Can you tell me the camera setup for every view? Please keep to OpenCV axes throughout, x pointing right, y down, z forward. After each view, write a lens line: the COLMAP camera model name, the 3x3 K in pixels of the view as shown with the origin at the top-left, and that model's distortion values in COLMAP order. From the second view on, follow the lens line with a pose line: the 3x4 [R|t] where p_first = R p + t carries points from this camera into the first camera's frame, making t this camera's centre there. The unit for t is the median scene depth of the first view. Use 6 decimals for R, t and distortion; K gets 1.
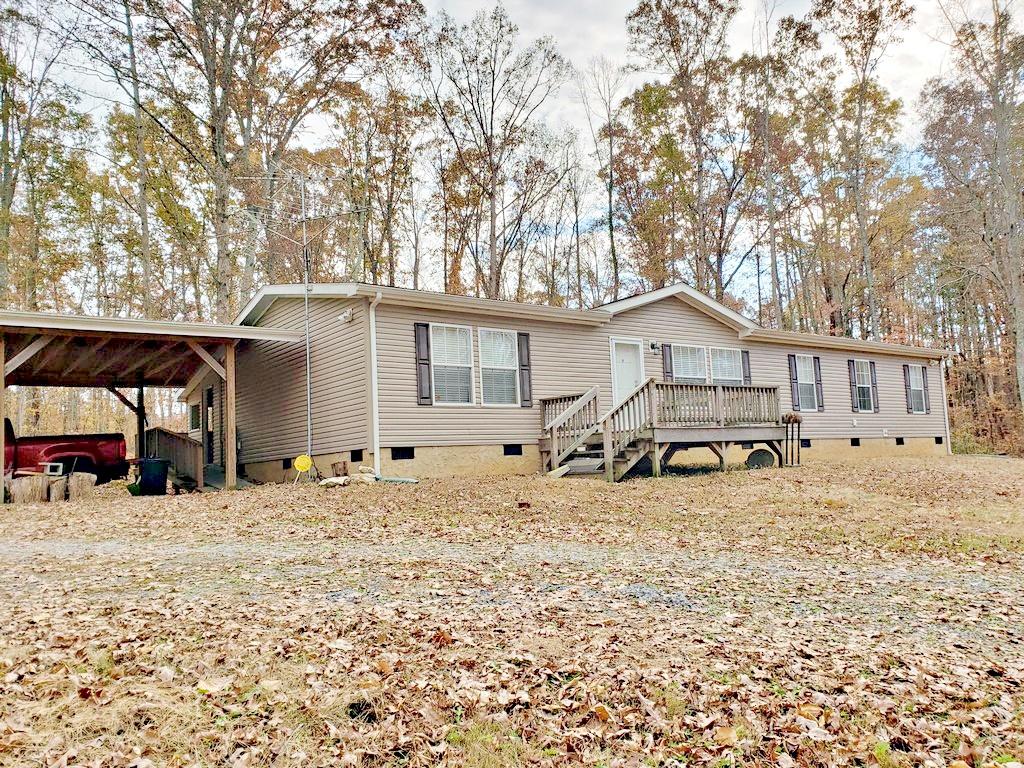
lens RADIAL K [[811.9, 0, 528.8], [0, 811.9, 397.2], [0, 0, 1]] dist [0.089440, -0.063876]
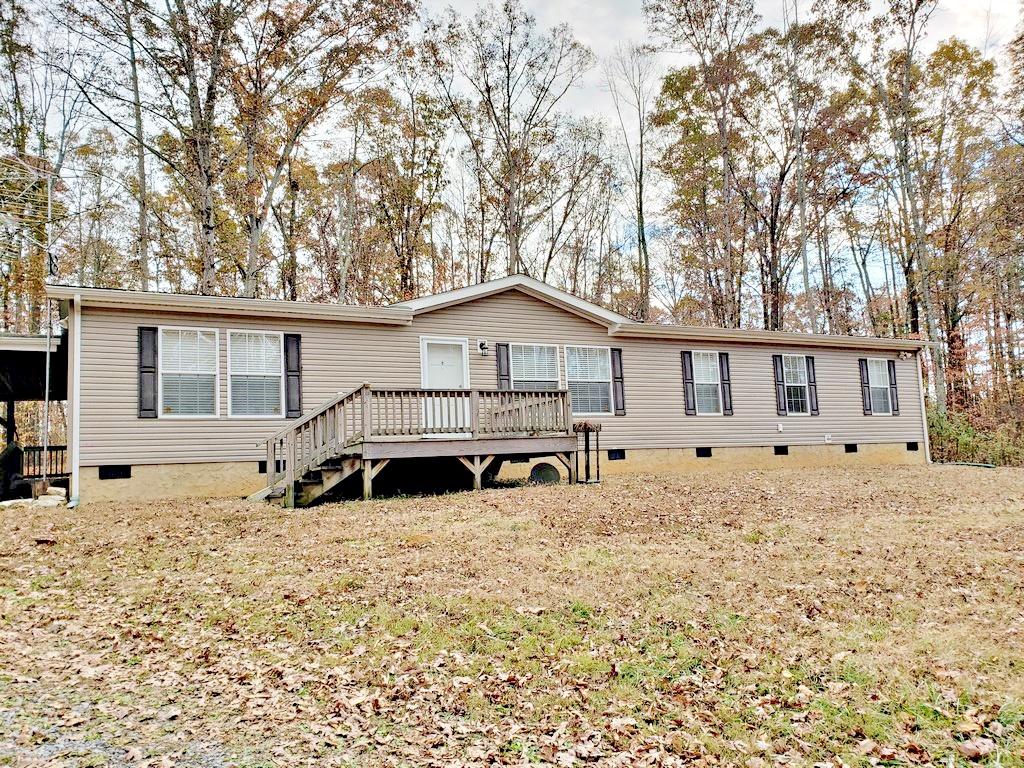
lens RADIAL K [[811.9, 0, 518.4], [0, 811.9, 392.4], [0, 0, 1]] dist [0.089440, -0.063876]
pose [[0.985980, -0.017334, -0.165960, 0.387709], [0.015930, 0.999825, -0.009788, -0.002911], [0.166101, 0.007007, 0.986084, 0.151882]]
